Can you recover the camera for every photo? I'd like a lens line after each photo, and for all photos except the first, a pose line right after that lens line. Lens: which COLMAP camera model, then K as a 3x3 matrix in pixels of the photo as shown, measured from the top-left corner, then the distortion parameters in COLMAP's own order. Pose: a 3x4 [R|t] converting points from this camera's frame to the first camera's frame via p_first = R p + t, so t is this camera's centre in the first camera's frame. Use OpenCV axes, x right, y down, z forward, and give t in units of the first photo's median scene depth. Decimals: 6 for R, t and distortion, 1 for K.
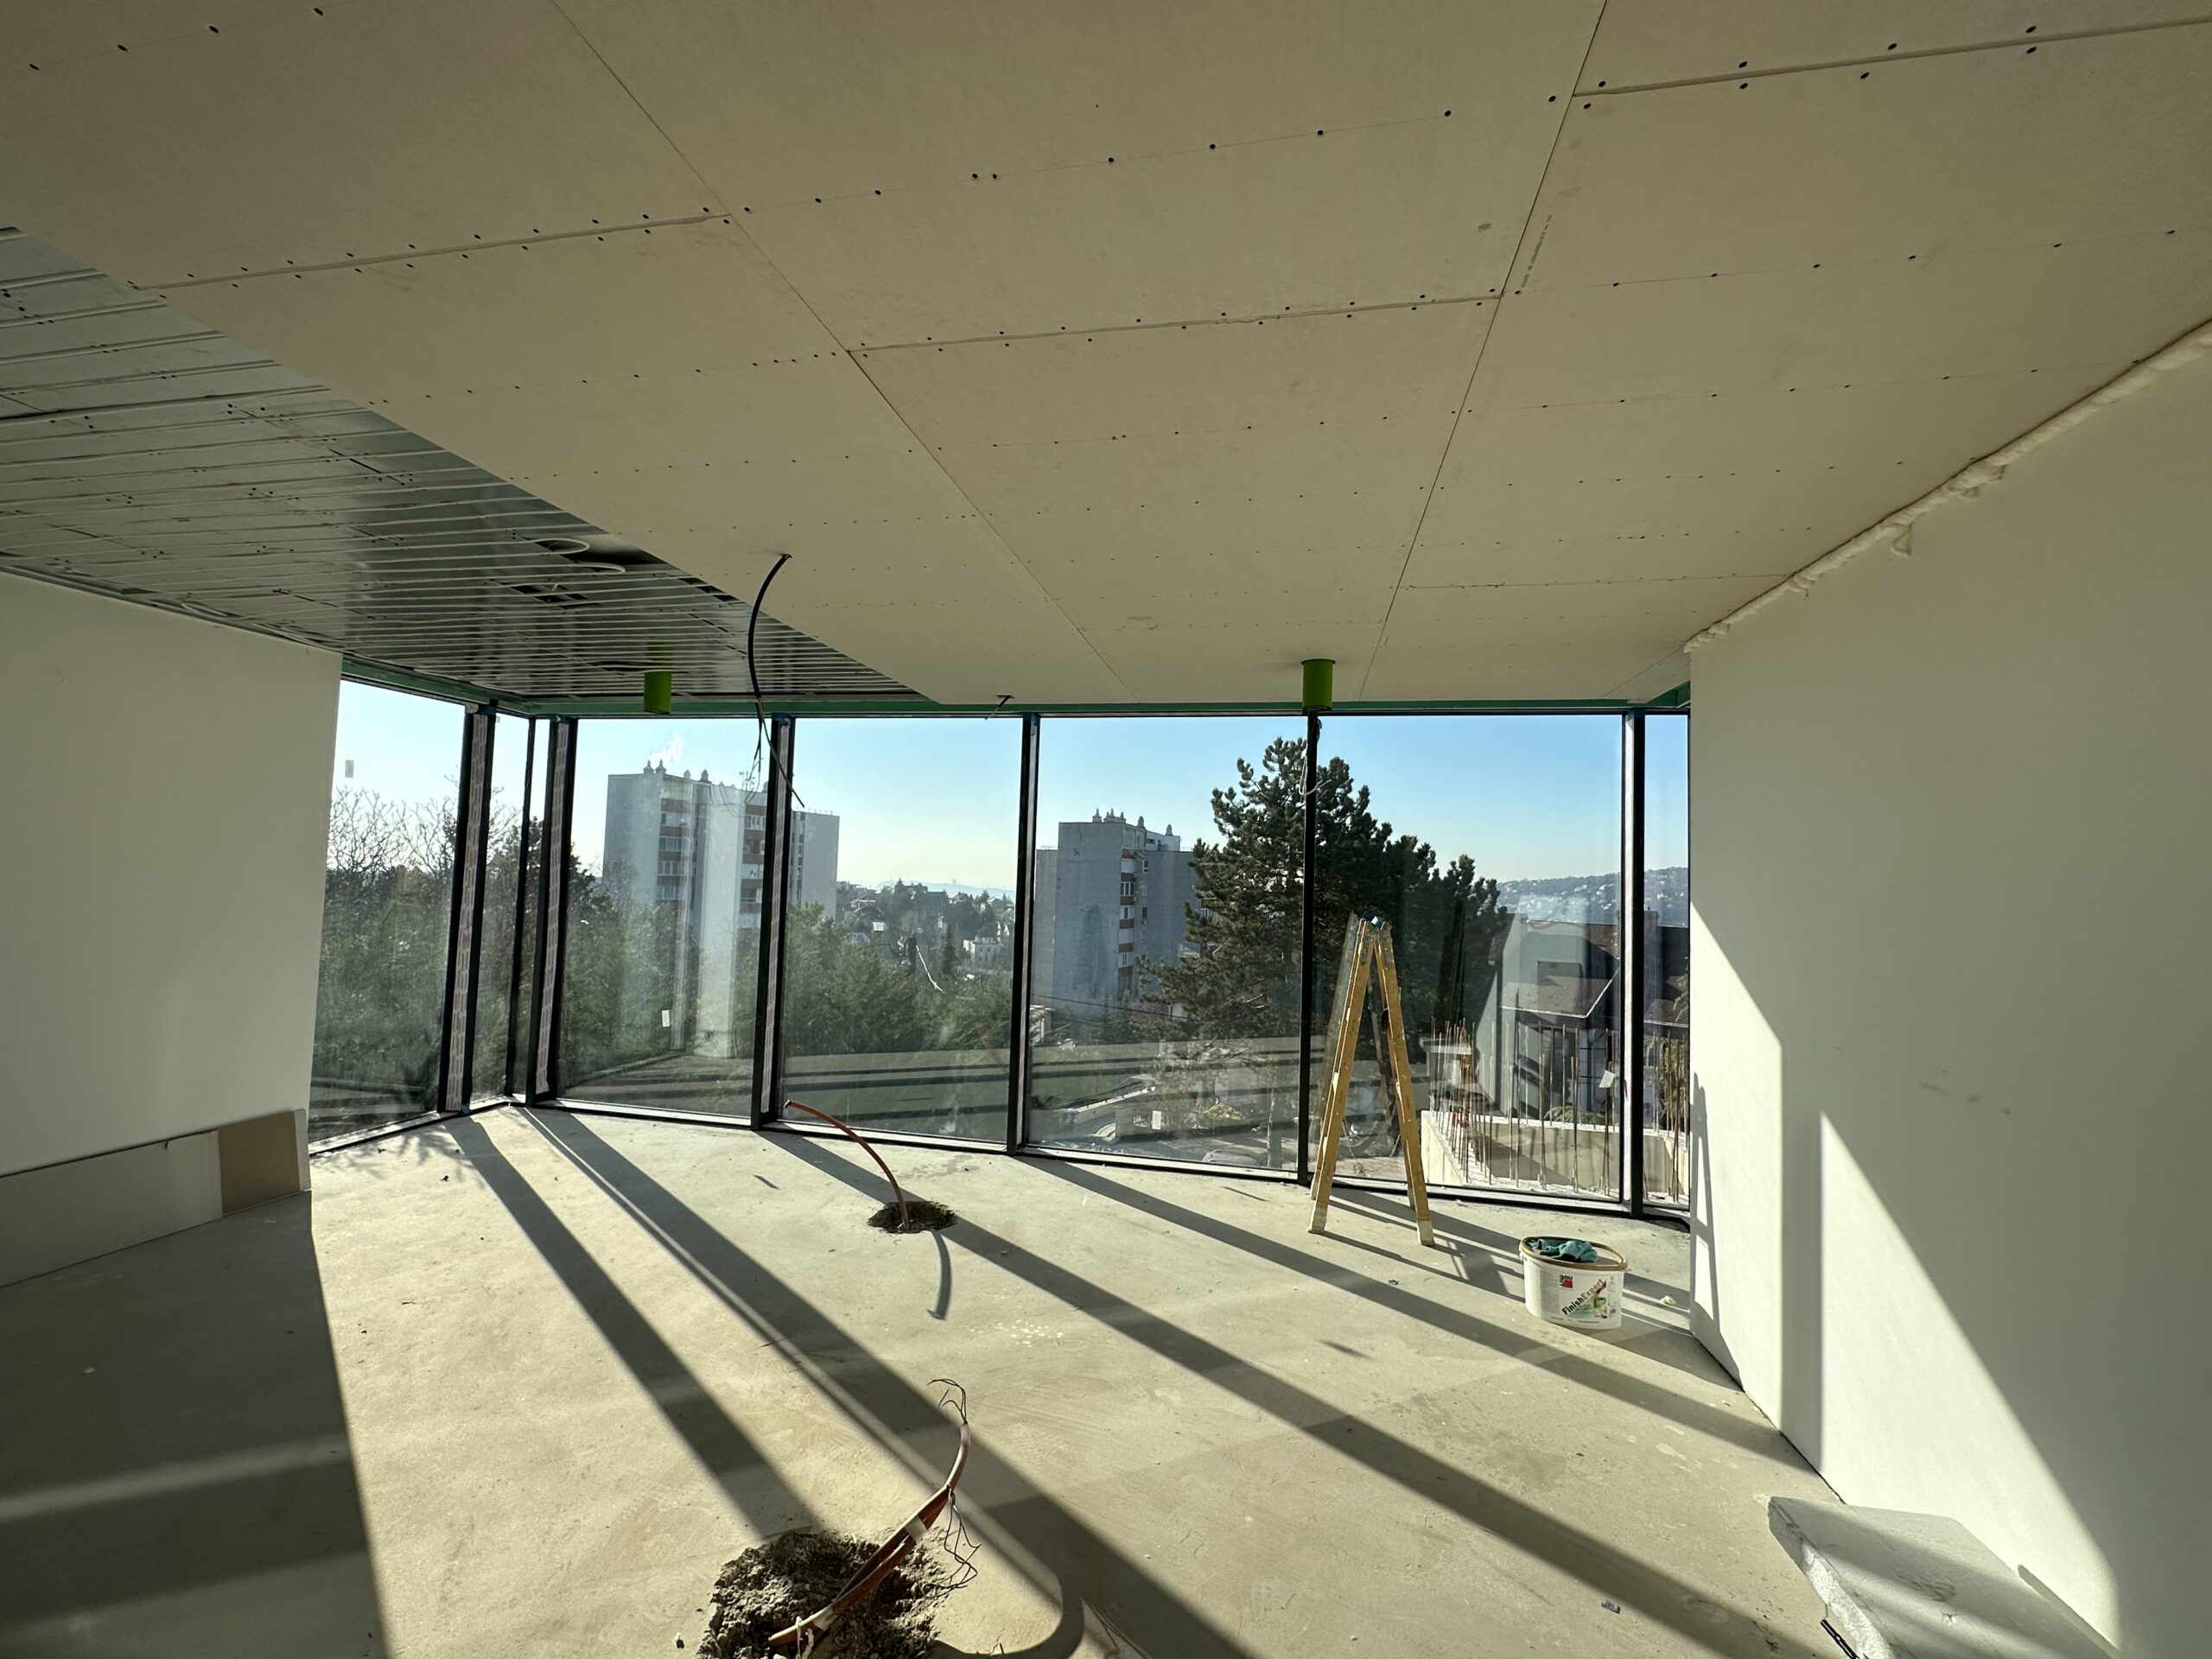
lens RADIAL K [[884.2, 0, 1112.9], [0, 884.2, 832.4], [0, 0, 1]] dist [-0.002464, 0.000426]
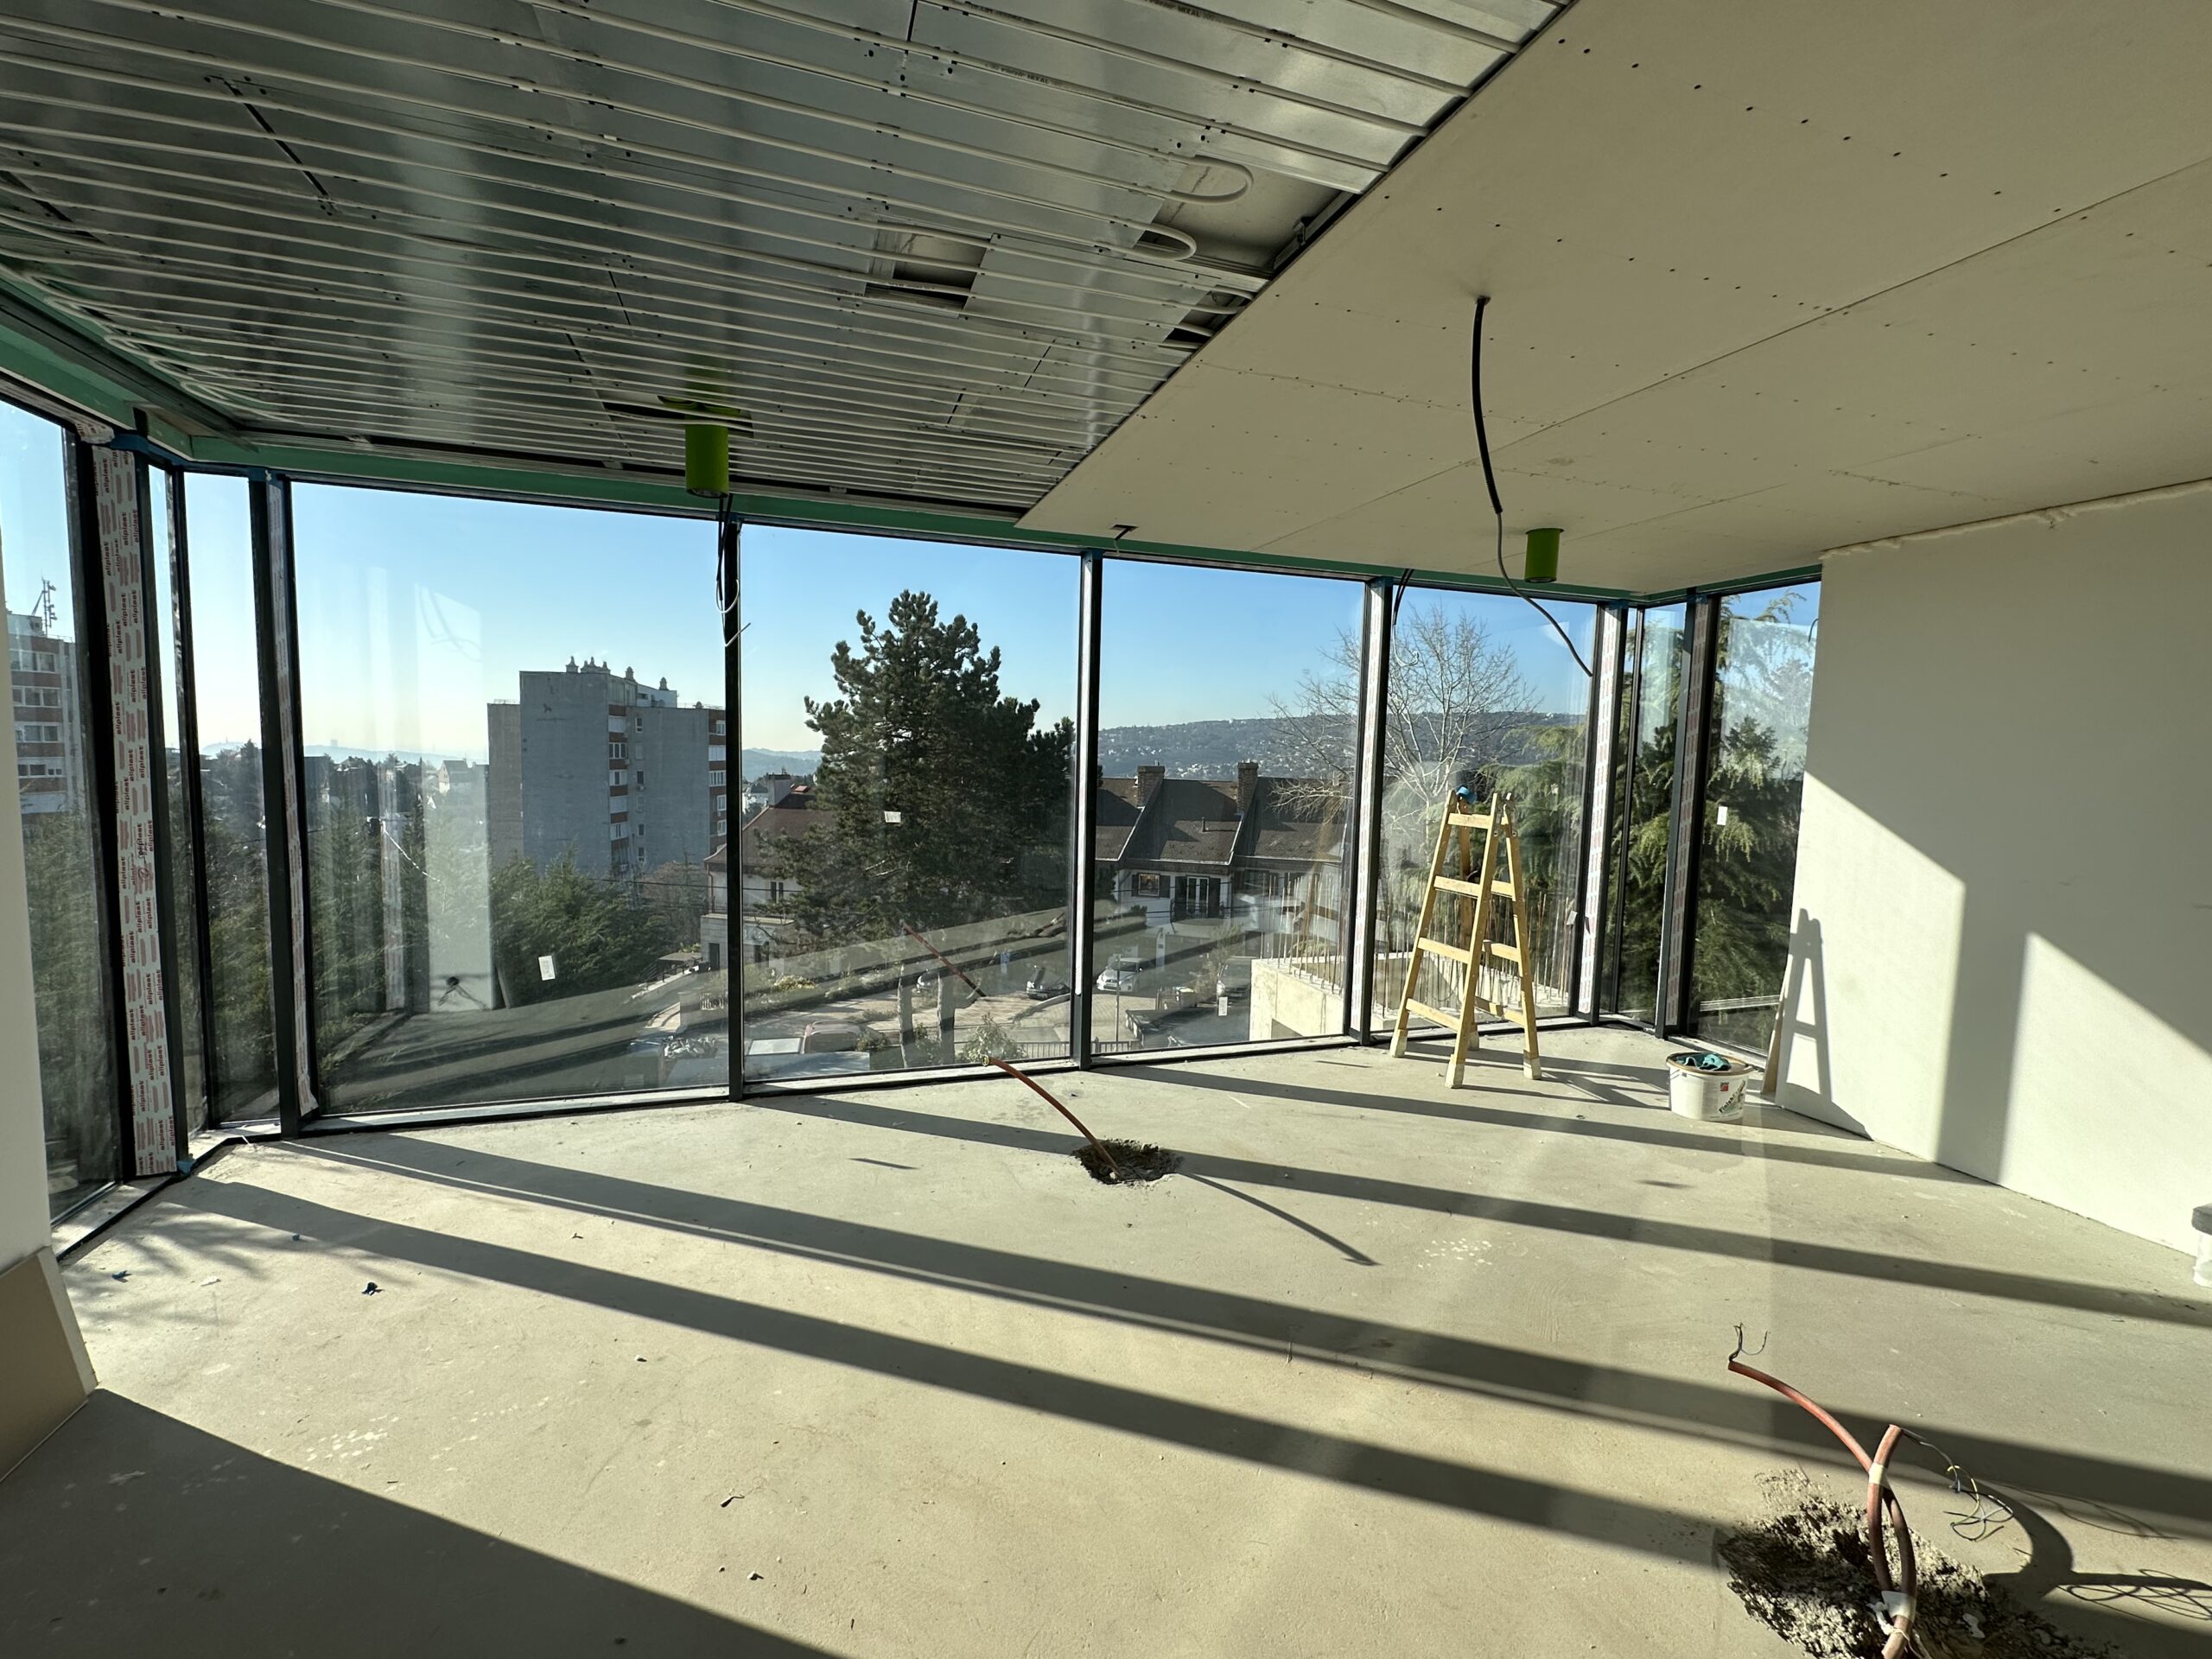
lens RADIAL K [[884.2, 0, 1112.9], [0, 884.2, 832.4], [0, 0, 1]] dist [-0.002464, 0.000426]
pose [[0.875439, -0.055351, 0.480148, -0.580700], [-0.021231, 0.988058, 0.152610, -0.004050], [-0.482862, -0.143795, 0.863810, 0.300010]]
